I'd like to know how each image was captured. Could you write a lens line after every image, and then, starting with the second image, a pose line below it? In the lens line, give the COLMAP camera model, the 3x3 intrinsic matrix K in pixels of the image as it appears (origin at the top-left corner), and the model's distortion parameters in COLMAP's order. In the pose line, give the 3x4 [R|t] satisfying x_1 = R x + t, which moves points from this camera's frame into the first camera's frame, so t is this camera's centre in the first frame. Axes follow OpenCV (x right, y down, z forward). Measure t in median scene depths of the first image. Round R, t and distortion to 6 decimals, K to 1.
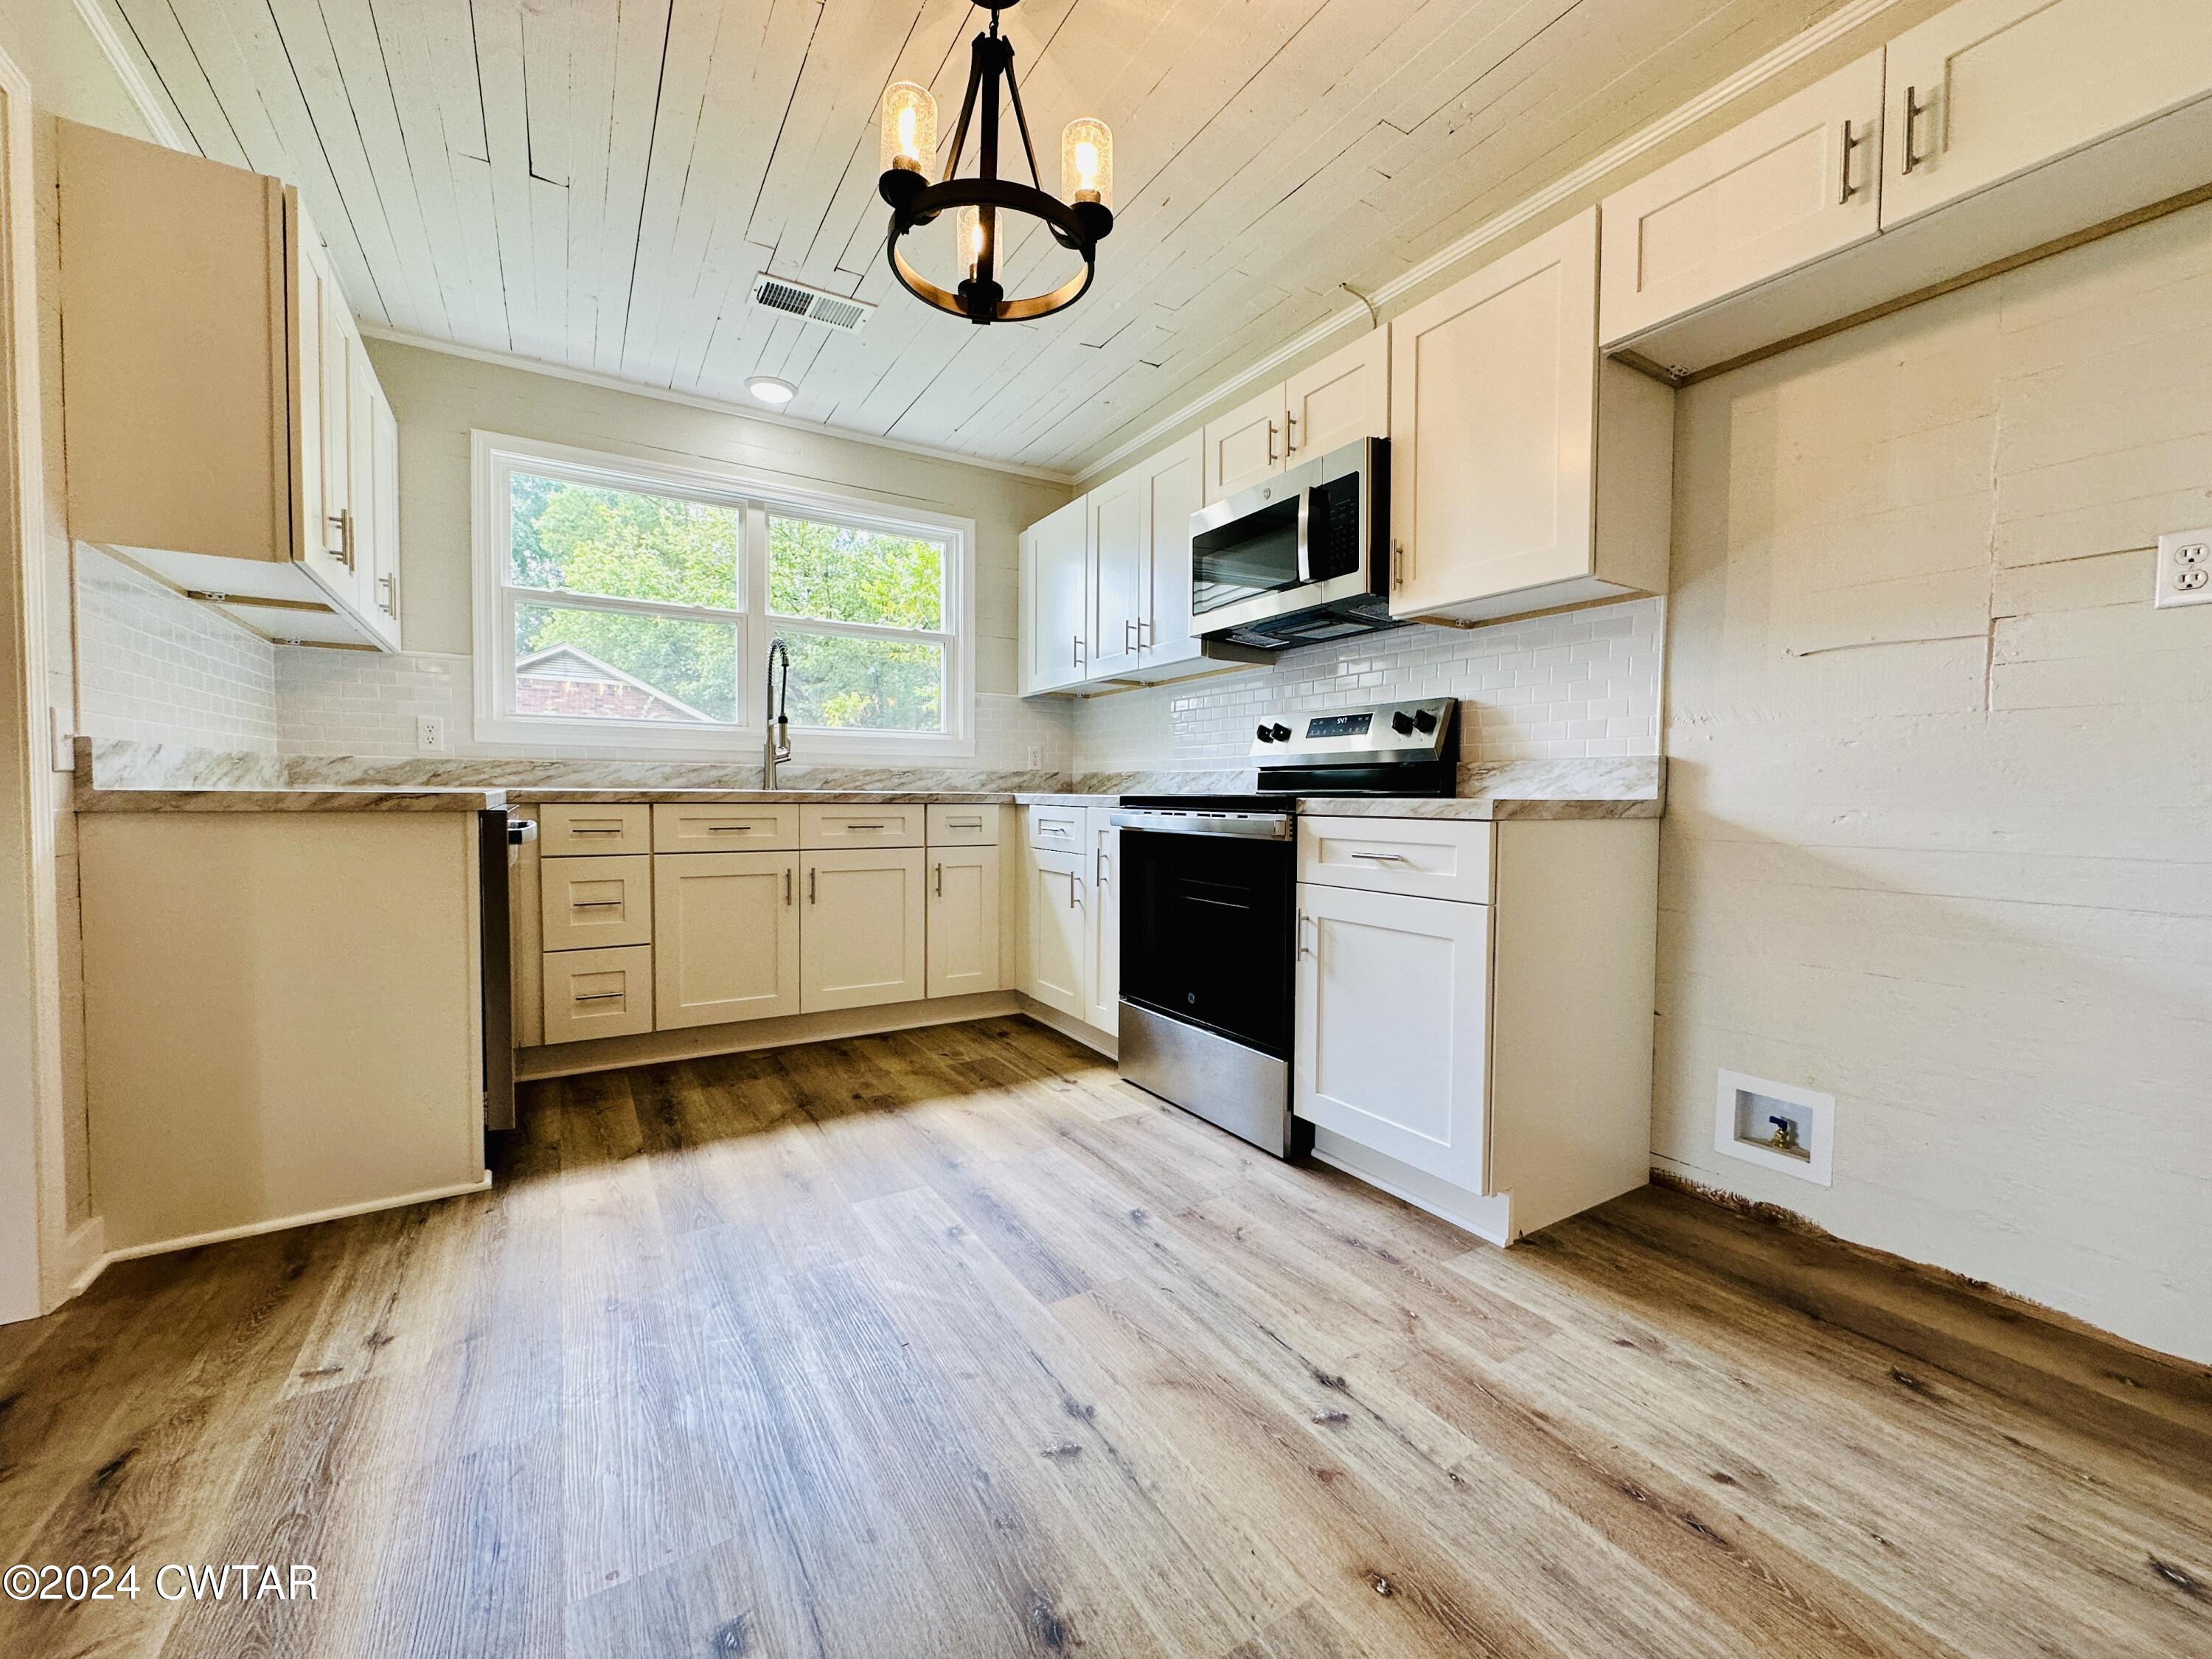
lens RADIAL K [[882.6, 0, 1106.0], [0, 882.6, 829.5], [0, 0, 1]] dist [-0.001868, 0.000520]
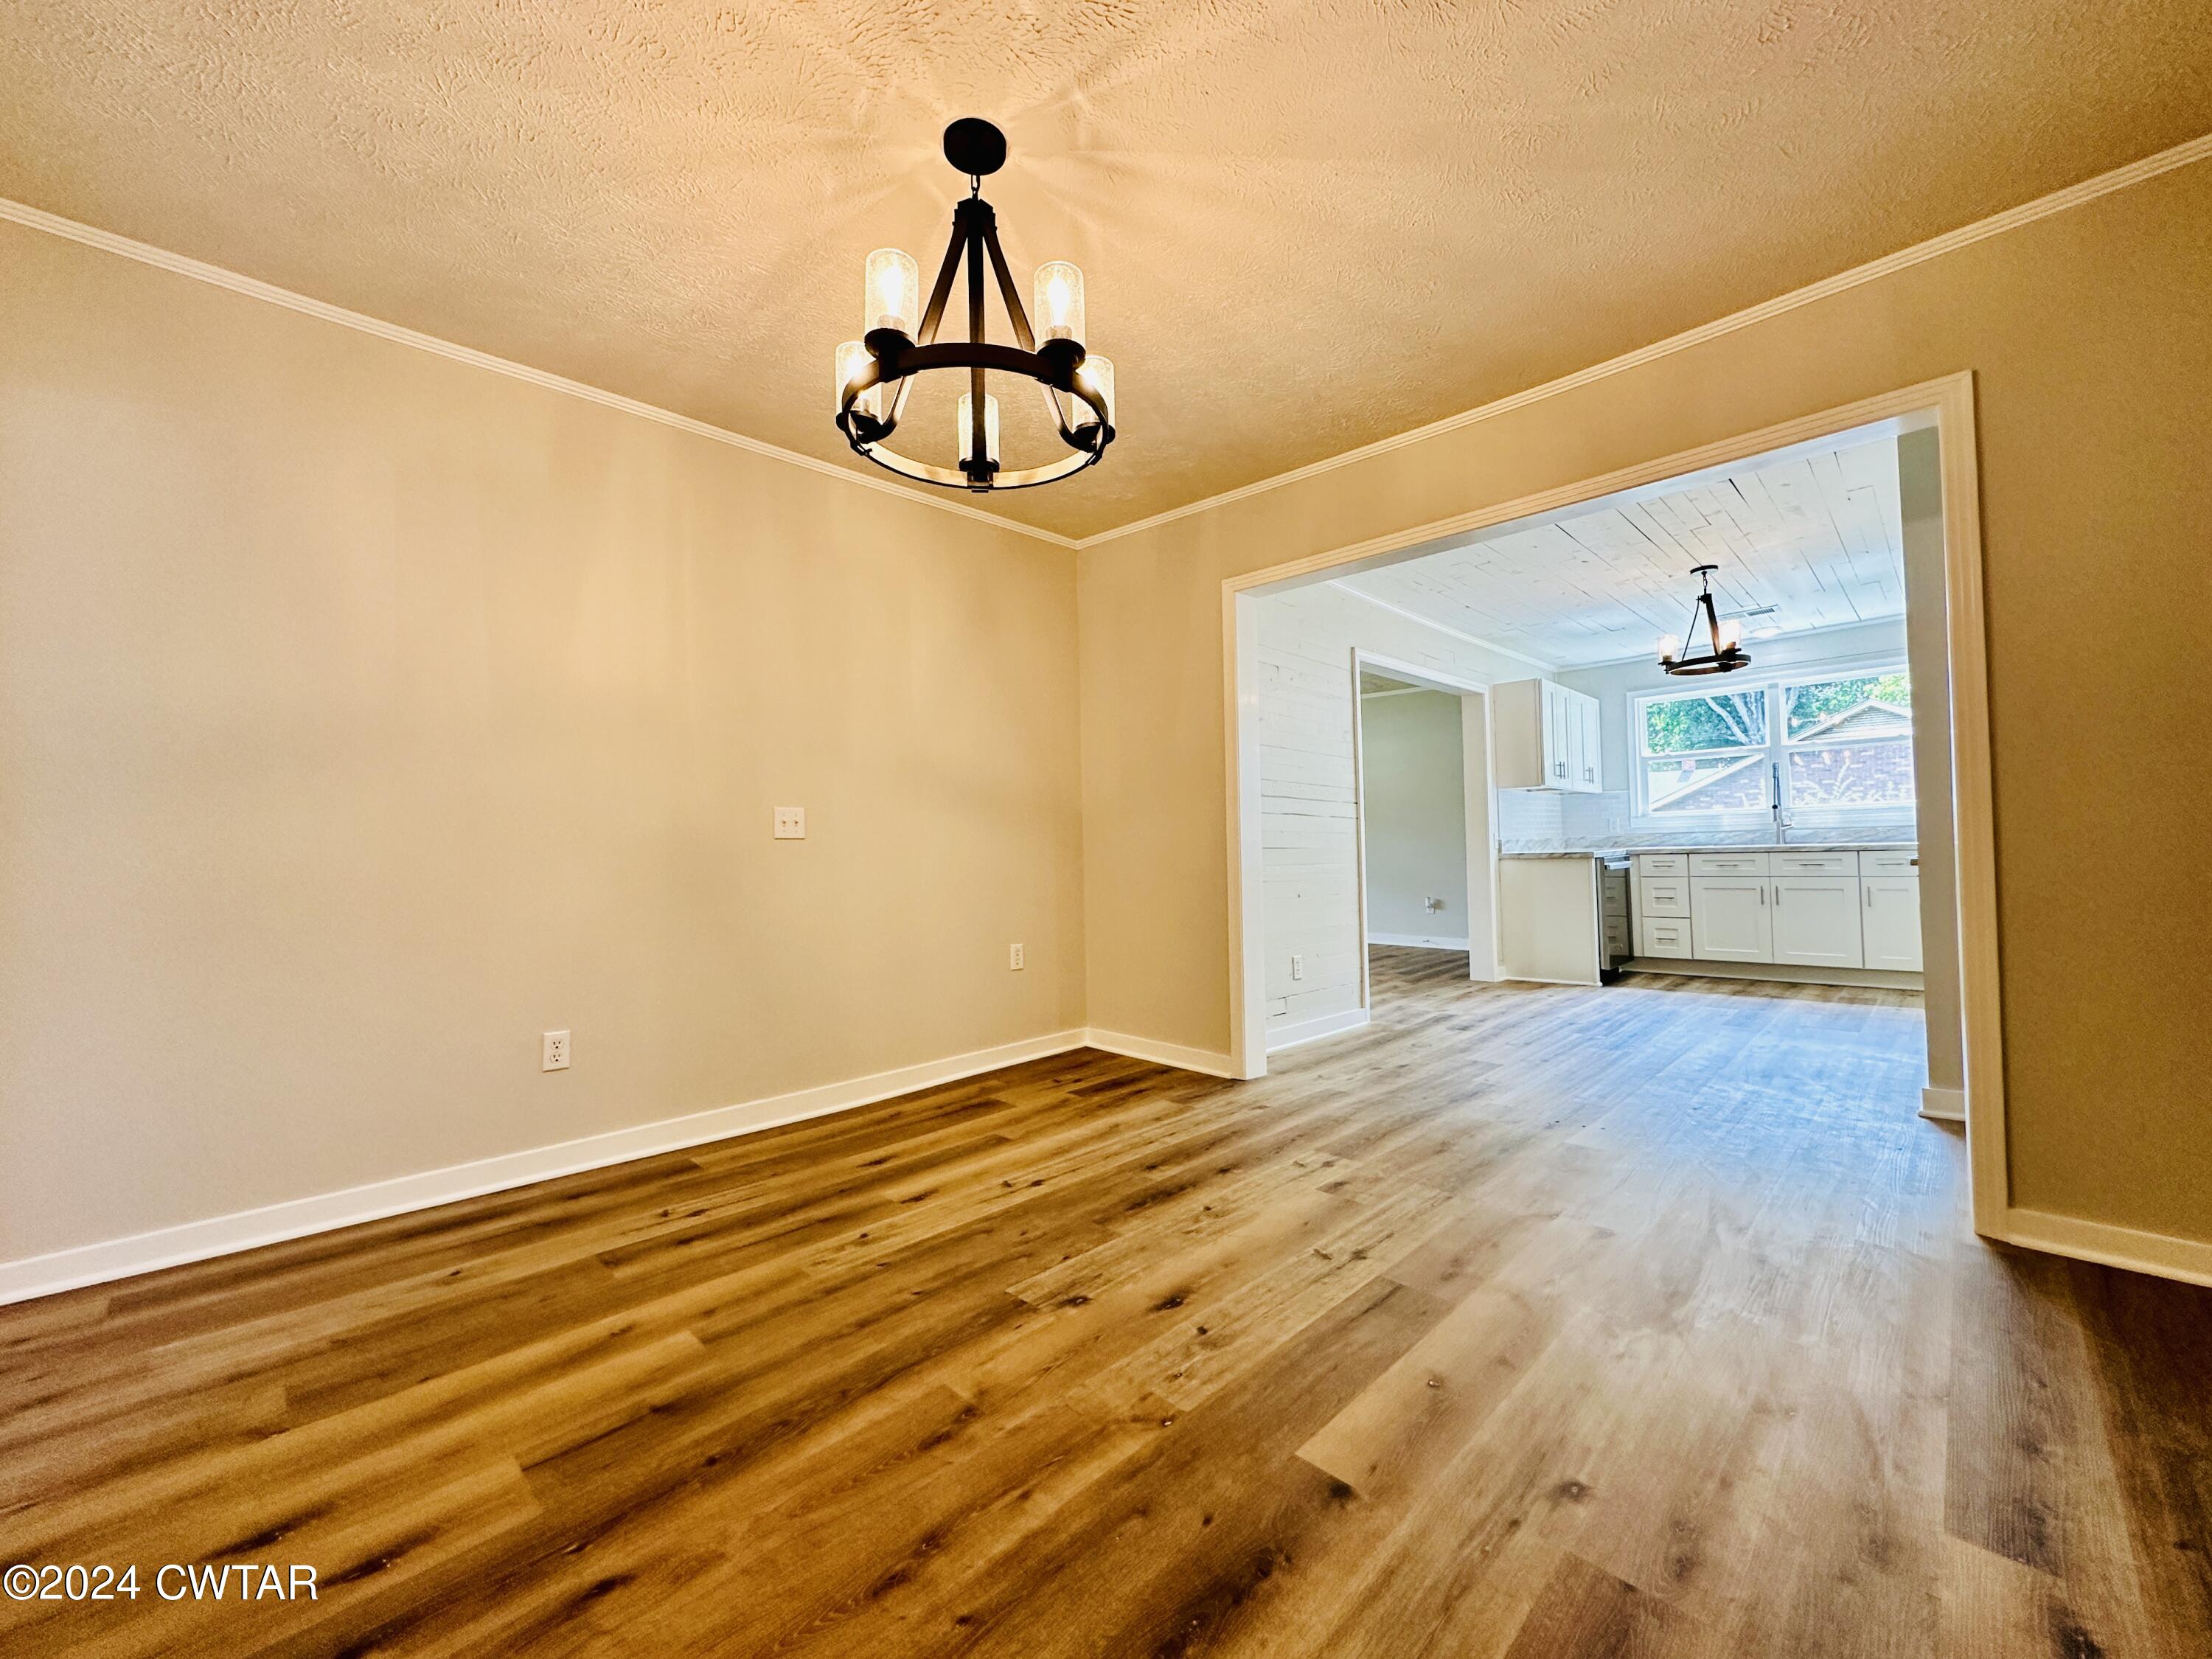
lens RADIAL K [[882.6, 0, 1106.0], [0, 882.6, 829.5], [0, 0, 1]] dist [-0.001868, 0.000520]
pose [[0.237936, -0.040777, -0.970425, 1.329604], [-0.012807, 0.998900, -0.045113, 0.029352], [0.971196, 0.023162, 0.237152, -0.972266]]
